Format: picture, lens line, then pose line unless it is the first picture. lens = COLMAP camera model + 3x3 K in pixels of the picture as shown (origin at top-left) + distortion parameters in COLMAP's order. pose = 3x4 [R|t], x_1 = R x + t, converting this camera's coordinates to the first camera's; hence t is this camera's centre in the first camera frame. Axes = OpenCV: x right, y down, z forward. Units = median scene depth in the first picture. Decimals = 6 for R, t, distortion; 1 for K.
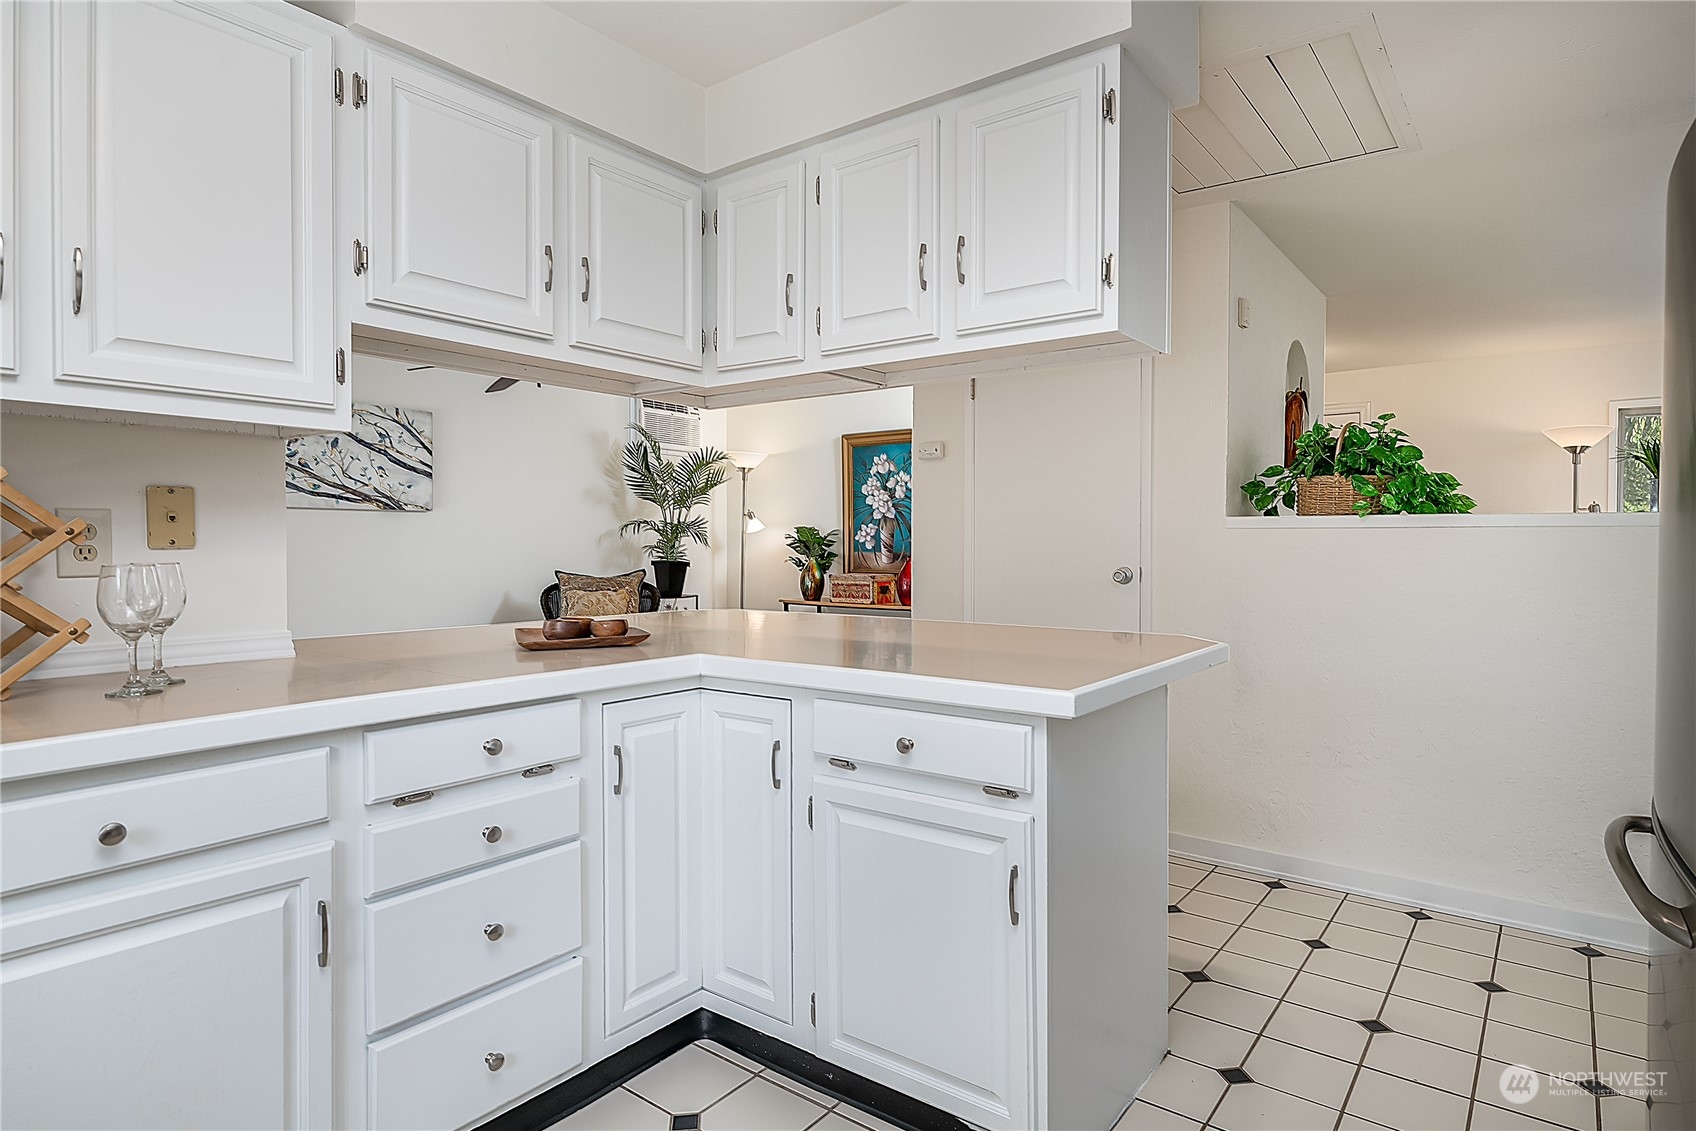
lens RADIAL K [[935.8, 0, 848.0], [0, 935.8, 565.5], [0, 0, 1]] dist [-0.001984, -0.000285]
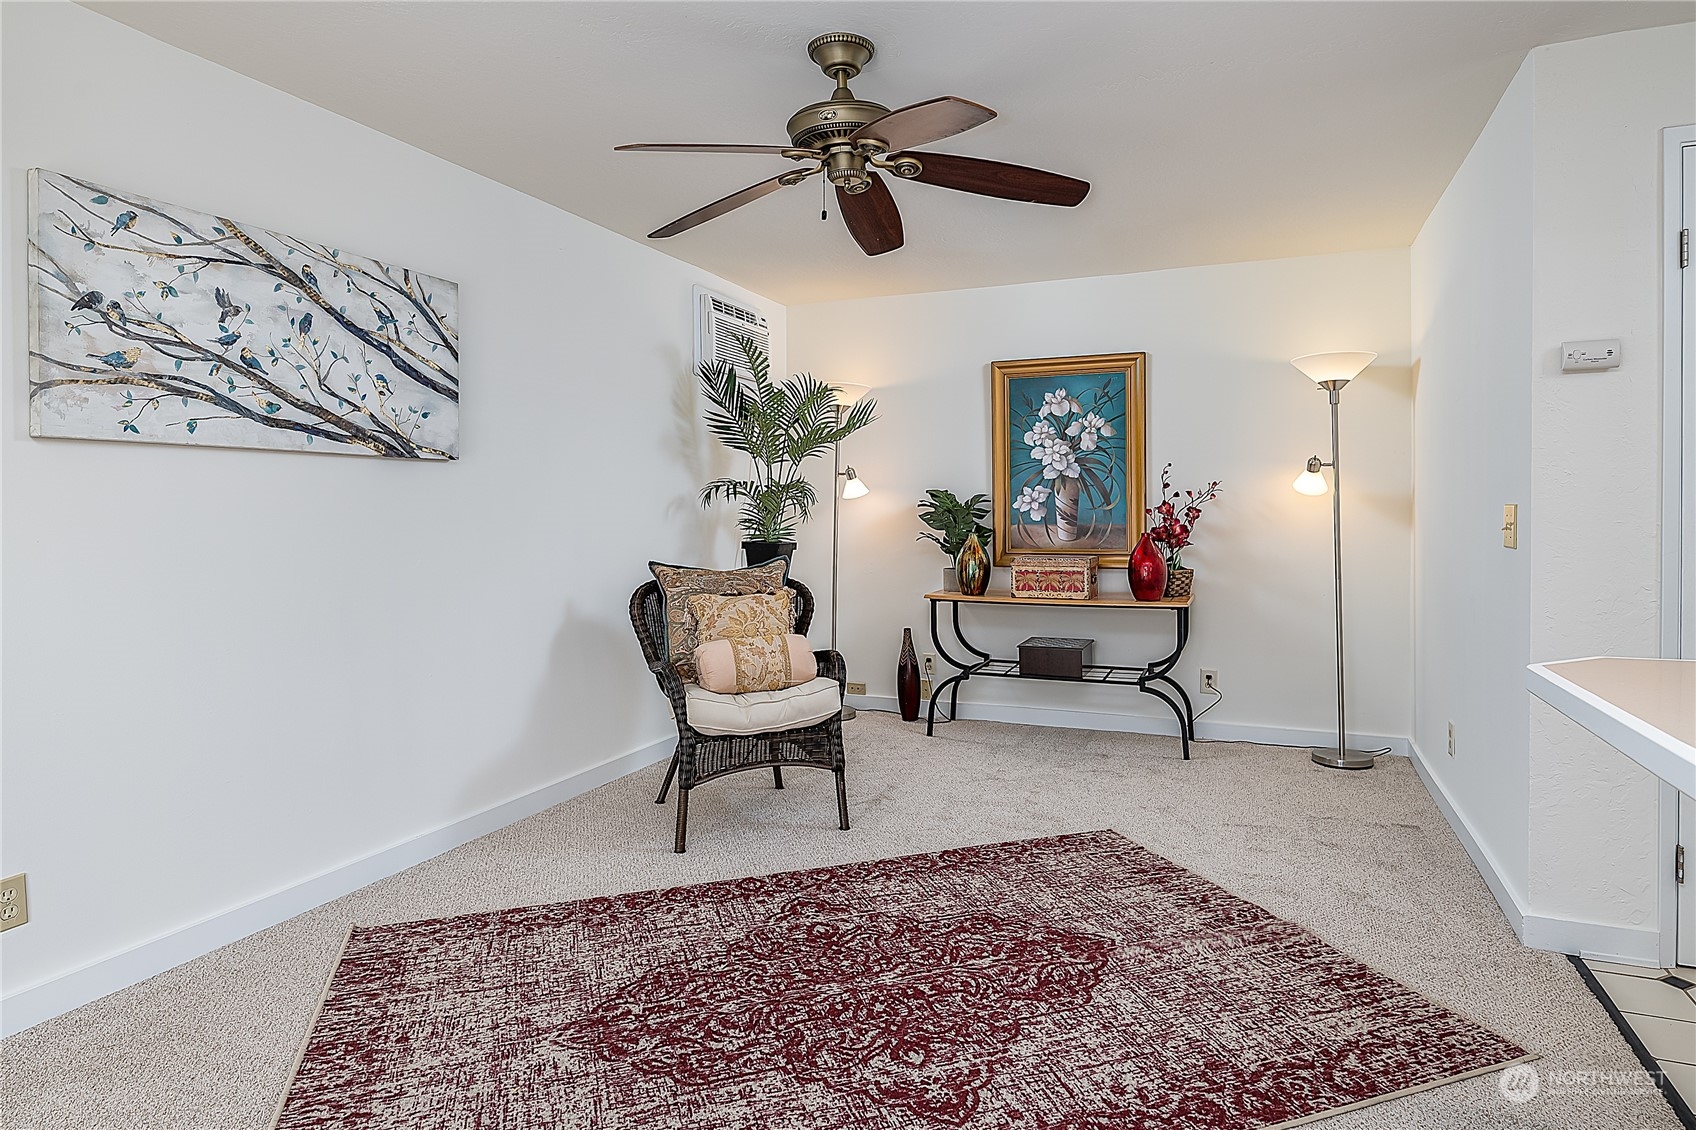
lens RADIAL K [[965.5, 0, 852.7], [0, 965.5, 535.7], [0, 0, 1]] dist [-0.003043, -0.000735]
pose [[0.964502, -0.013397, 0.263736, -0.370890], [0.013424, 0.999908, 0.001703, -0.011144], [-0.263734, 0.001898, 0.964593, 0.382280]]
